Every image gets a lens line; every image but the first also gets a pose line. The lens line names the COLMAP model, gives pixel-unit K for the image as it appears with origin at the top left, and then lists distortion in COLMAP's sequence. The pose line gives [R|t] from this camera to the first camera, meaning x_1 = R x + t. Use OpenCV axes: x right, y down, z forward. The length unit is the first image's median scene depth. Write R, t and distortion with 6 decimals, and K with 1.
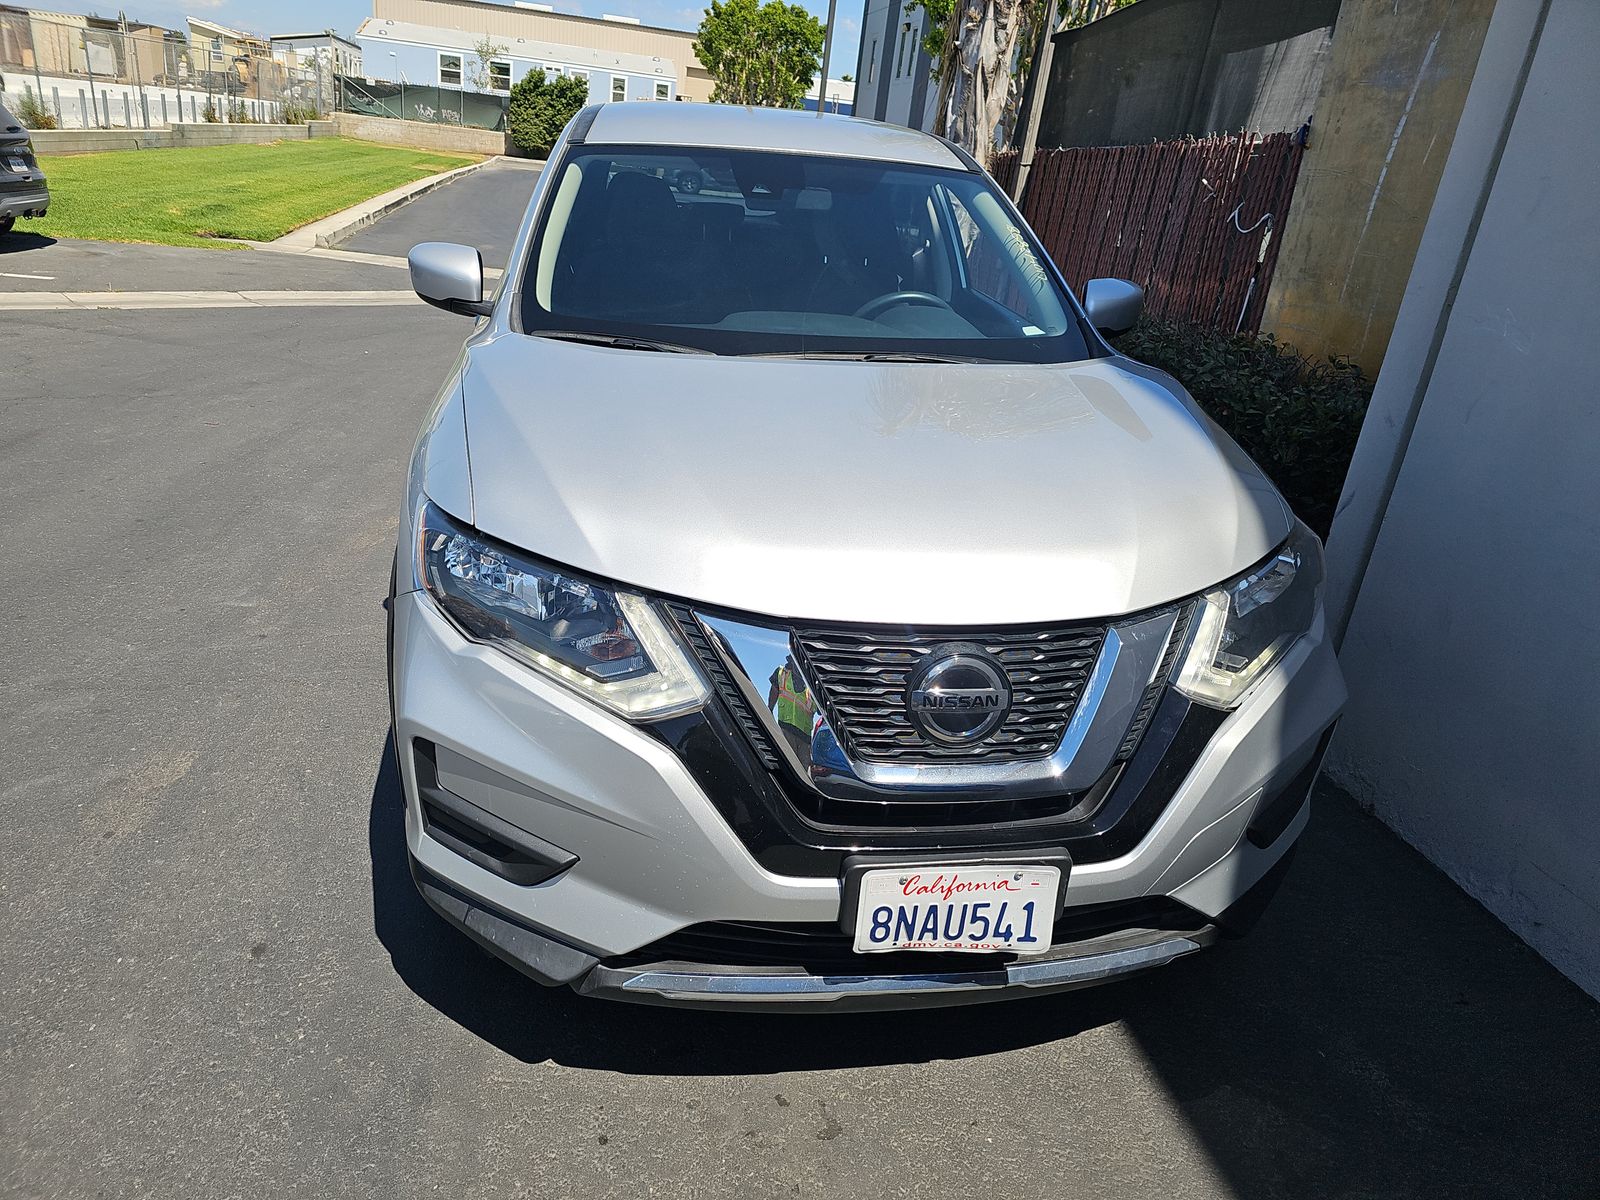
lens RADIAL K [[1054.2, 0, 797.8], [0, 1054.2, 596.2], [0, 0, 1]] dist [0.042287, -0.046348]
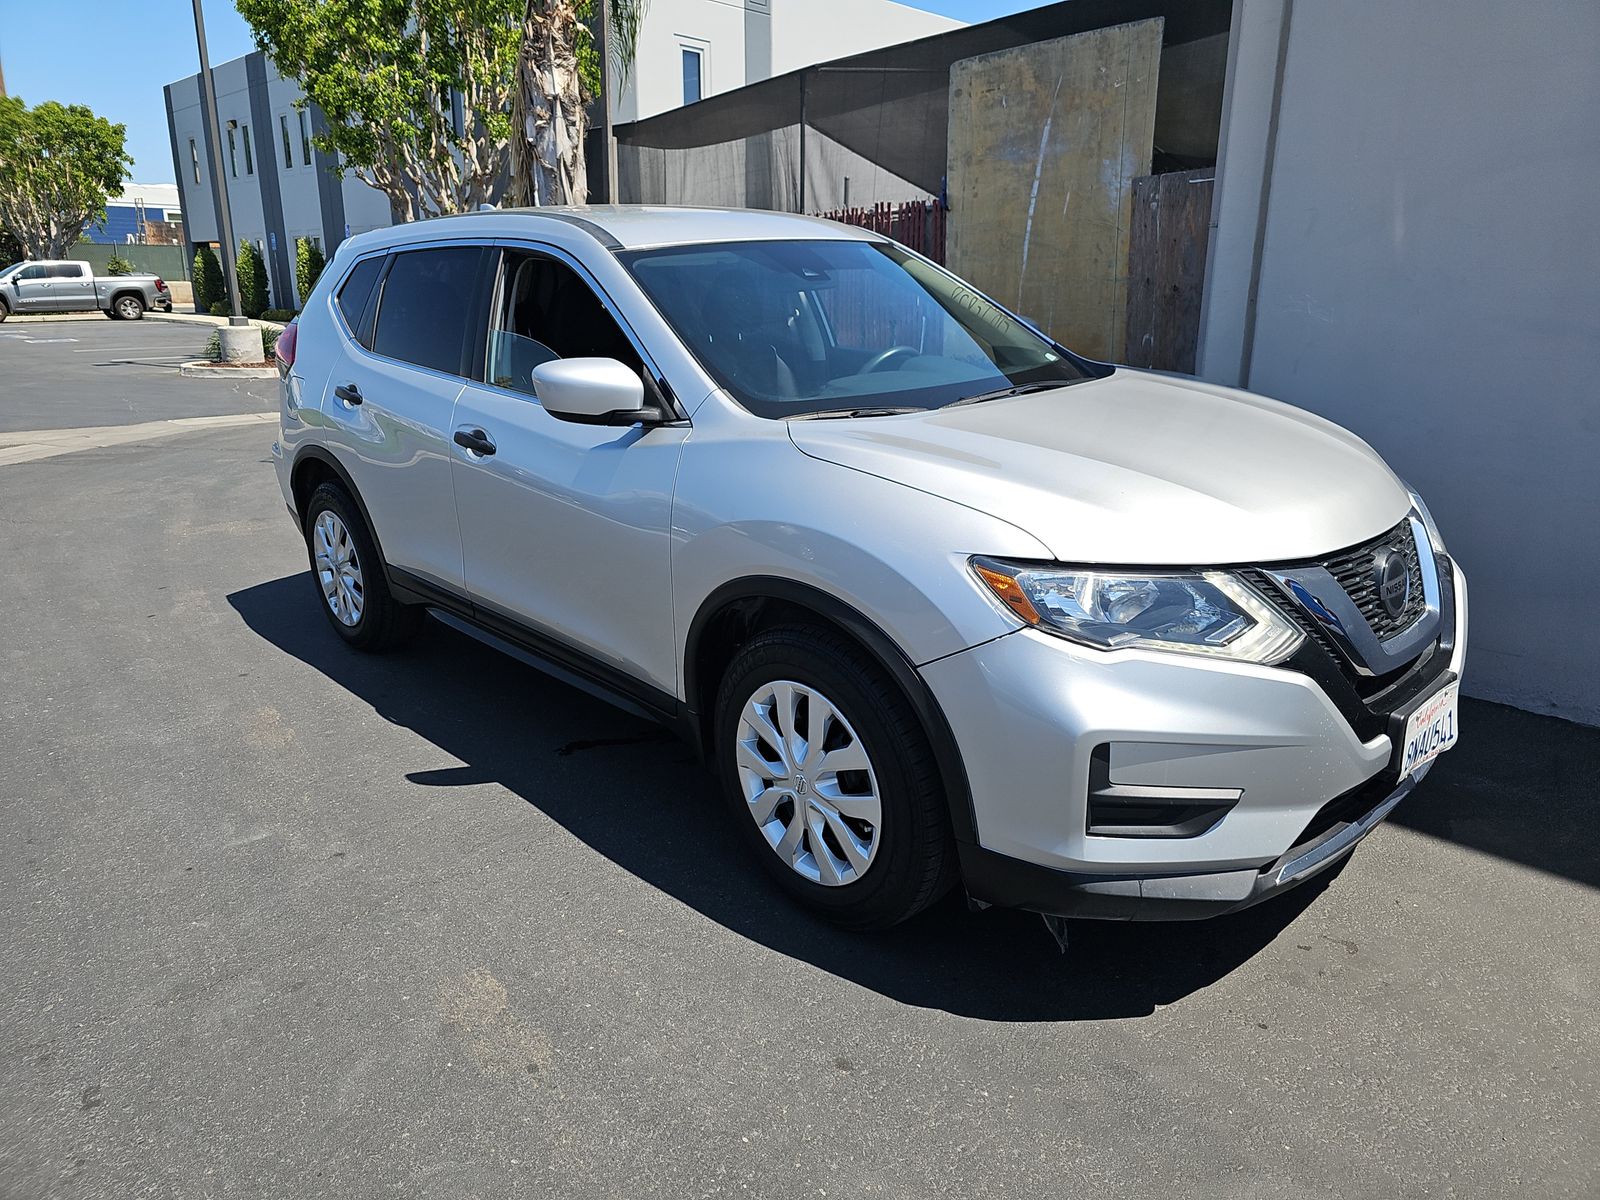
lens RADIAL K [[1054.2, 0, 797.8], [0, 1054.2, 596.2], [0, 0, 1]] dist [0.042287, -0.046348]
pose [[0.825349, -0.253611, 0.504461, -0.459696], [0.287320, 0.957767, 0.011420, -0.050060], [-0.486052, 0.135516, 0.863359, 0.061856]]
